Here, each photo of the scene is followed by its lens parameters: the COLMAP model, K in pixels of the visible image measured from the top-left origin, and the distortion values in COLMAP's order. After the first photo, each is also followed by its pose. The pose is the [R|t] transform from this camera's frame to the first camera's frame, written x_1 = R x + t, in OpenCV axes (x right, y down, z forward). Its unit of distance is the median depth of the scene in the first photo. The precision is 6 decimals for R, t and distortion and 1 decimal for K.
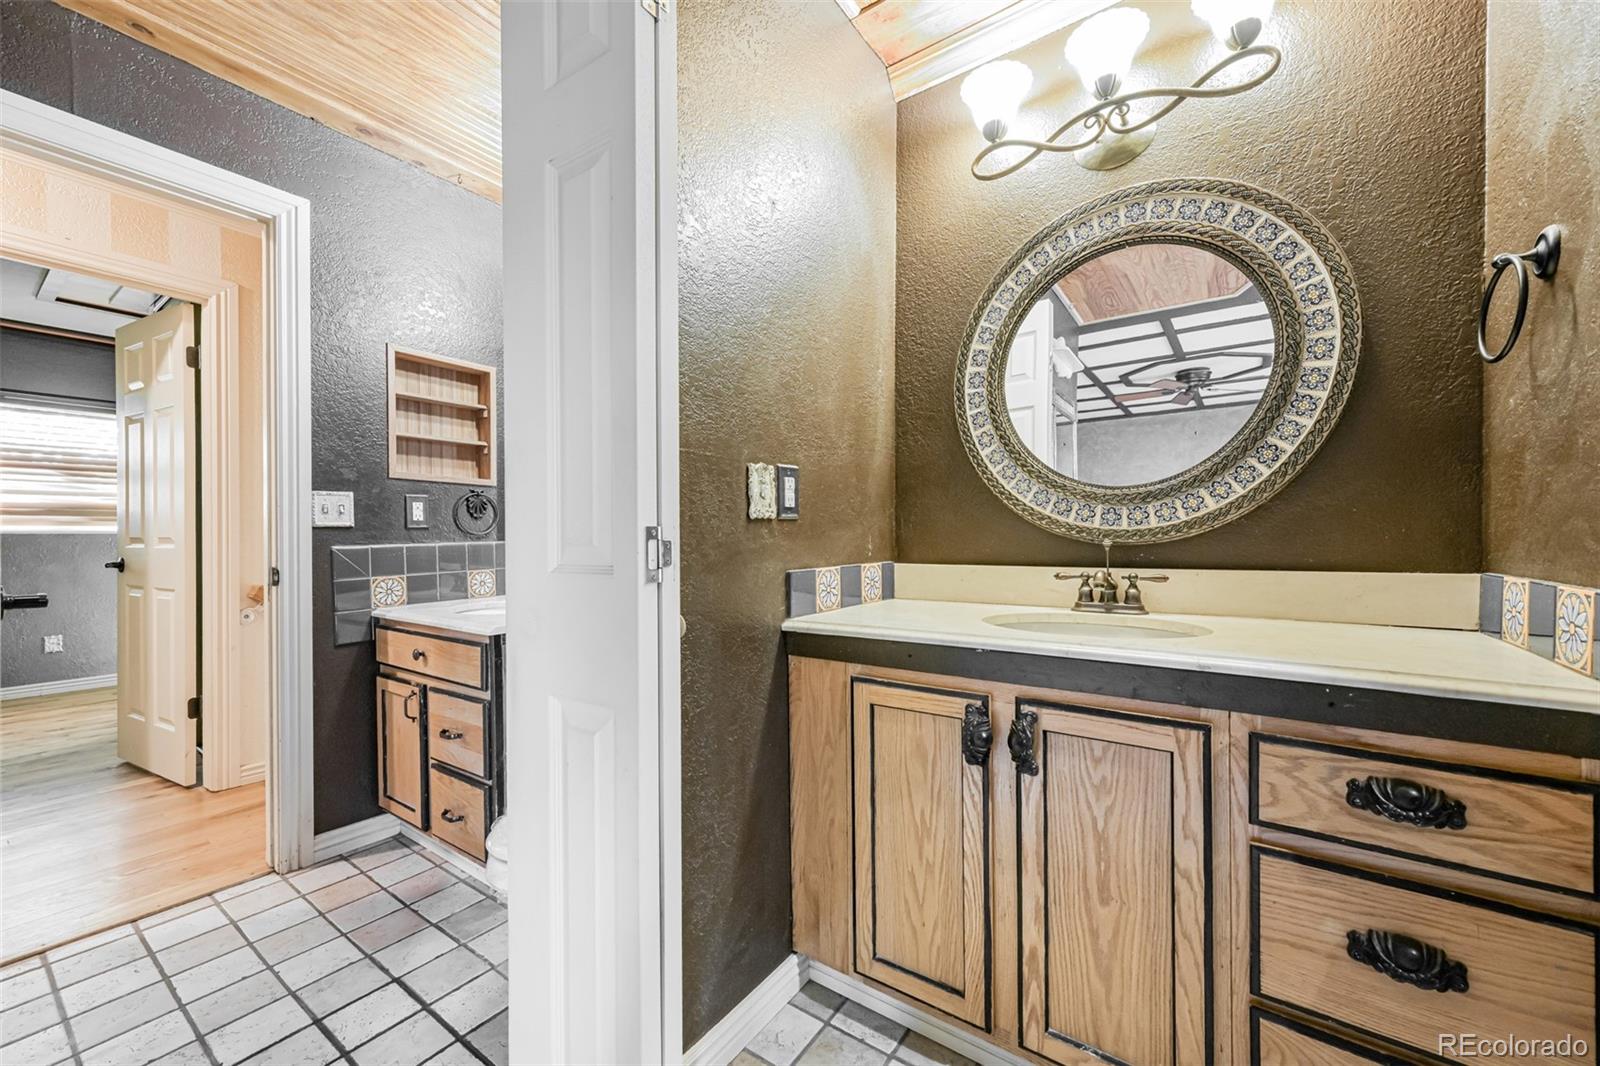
lens RADIAL K [[624.0, 0, 801.1], [0, 624.0, 542.9], [0, 0, 1]] dist [0.000731, 0.000558]
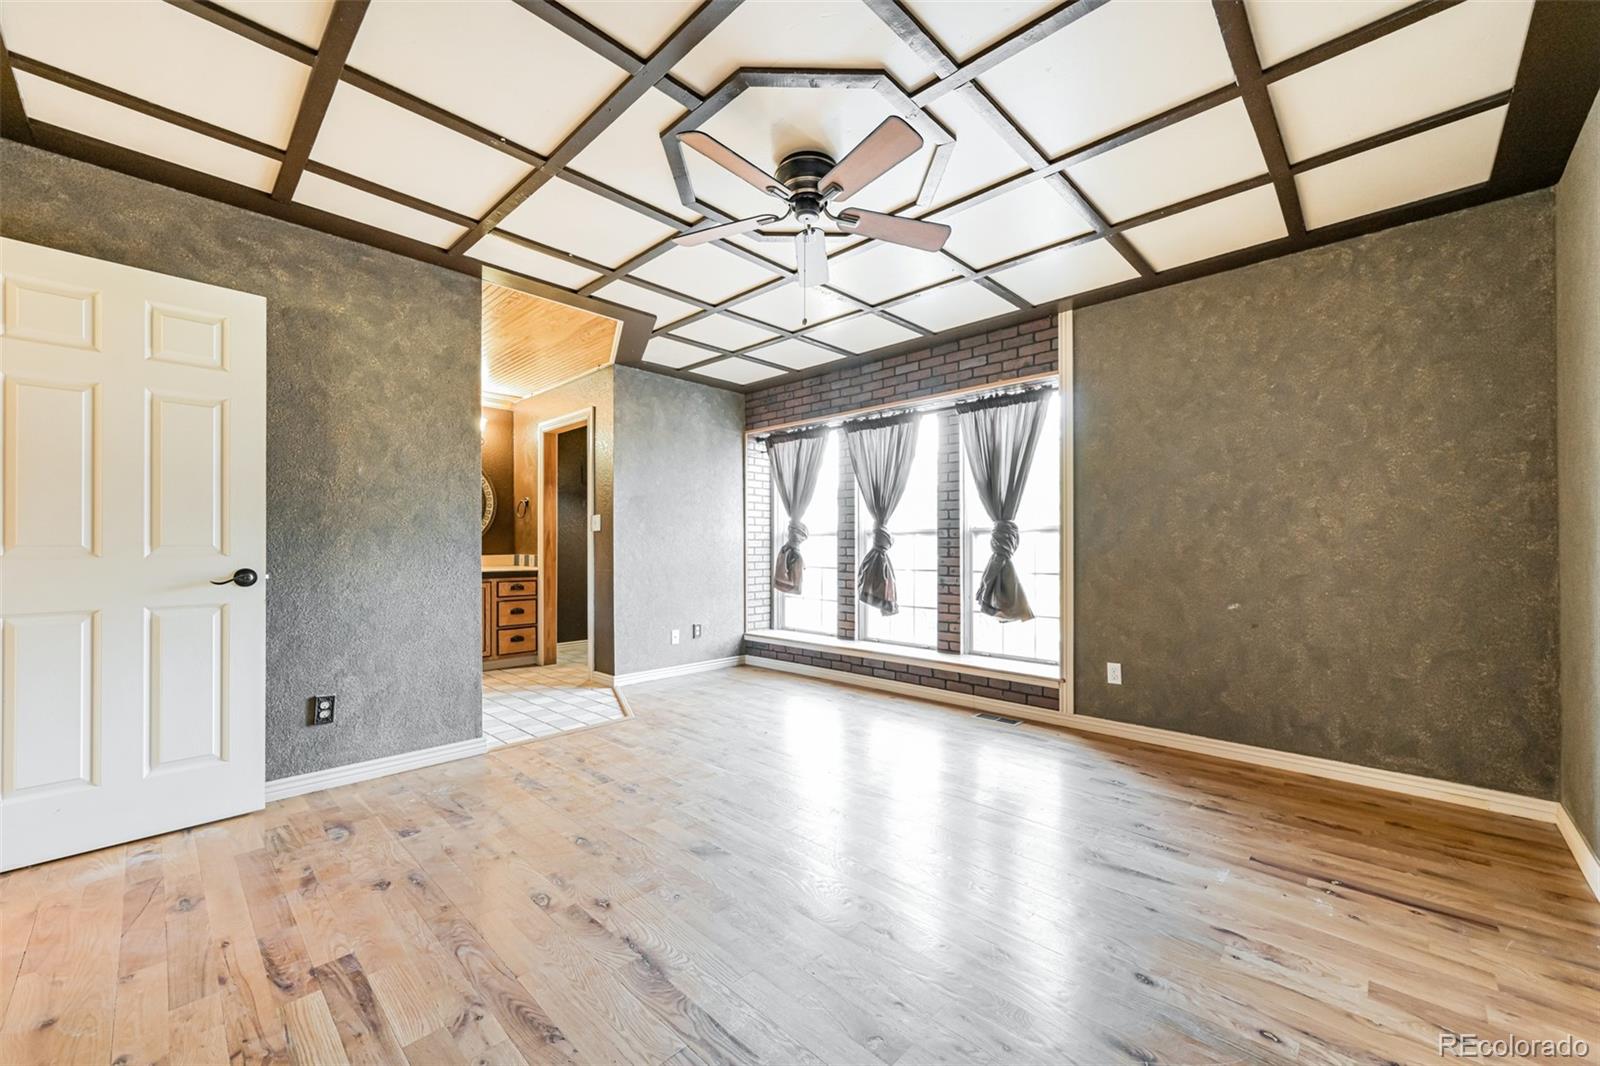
lens RADIAL K [[624.0, 0, 801.1], [0, 624.0, 542.9], [0, 0, 1]] dist [0.000731, 0.000558]
pose [[0.146072, 0.009125, 0.989232, -1.304282], [0.007528, 0.999918, -0.010335, 0.007408], [-0.989245, 0.008956, 0.145991, -0.747852]]
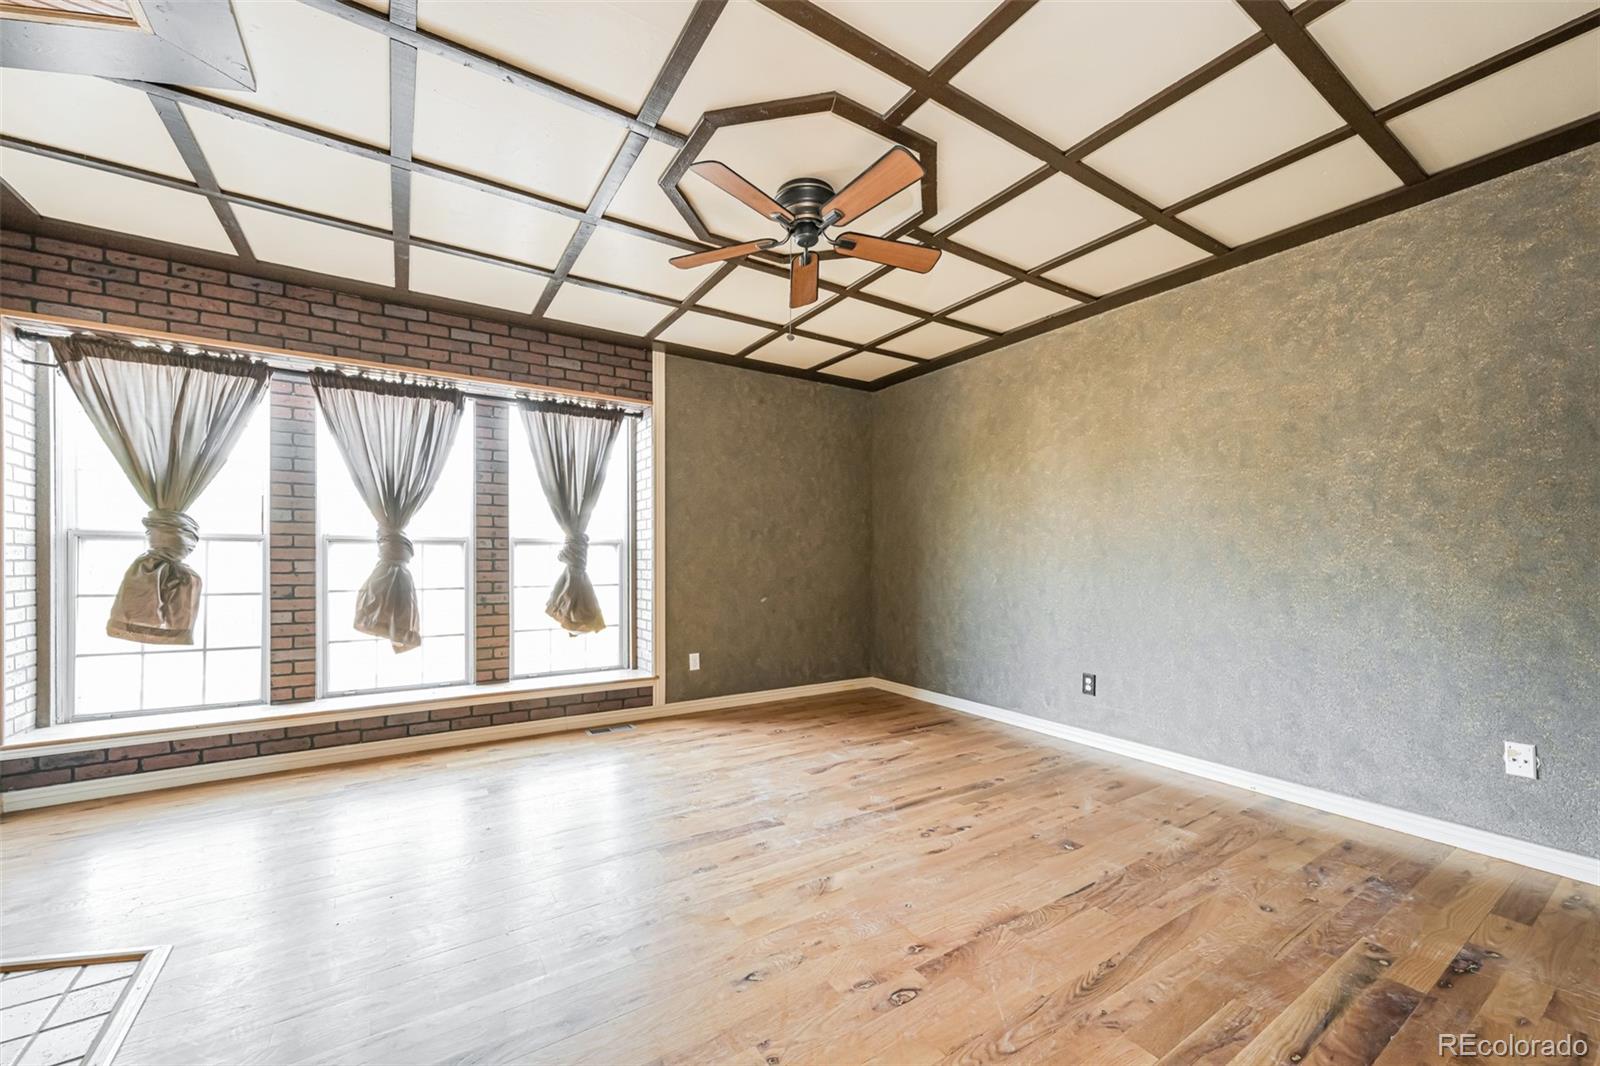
lens RADIAL K [[633.2, 0, 806.6], [0, 633.2, 555.6], [0, 0, 1]] dist [0.001057, 0.000413]
pose [[-0.933887, 0.002601, 0.357559, -0.871453], [0.003707, 0.999990, 0.002408, -0.003294], [-0.357549, 0.003574, -0.933888, 0.041274]]
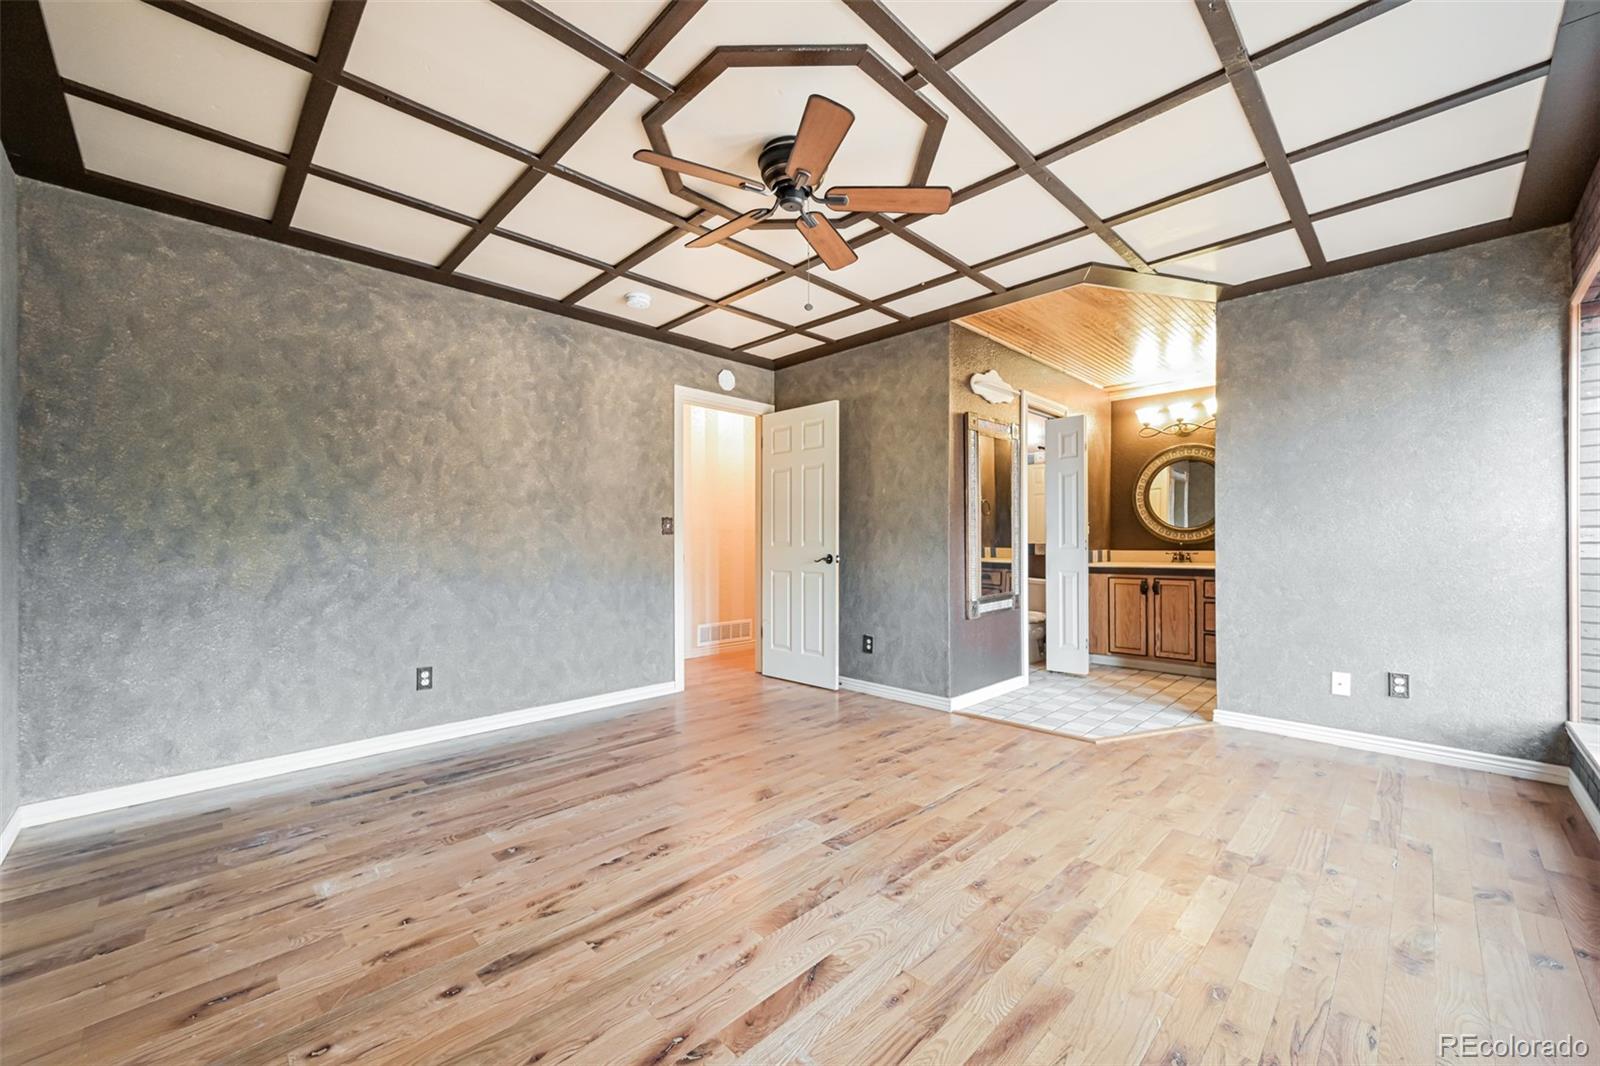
lens RADIAL K [[624.0, 0, 801.1], [0, 624.0, 542.9], [0, 0, 1]] dist [0.000731, 0.000558]
pose [[0.985004, 0.001551, -0.172522, -0.476525], [-0.002257, 0.999990, -0.003897, 0.006625], [0.172514, 0.004228, 0.984998, -1.332371]]
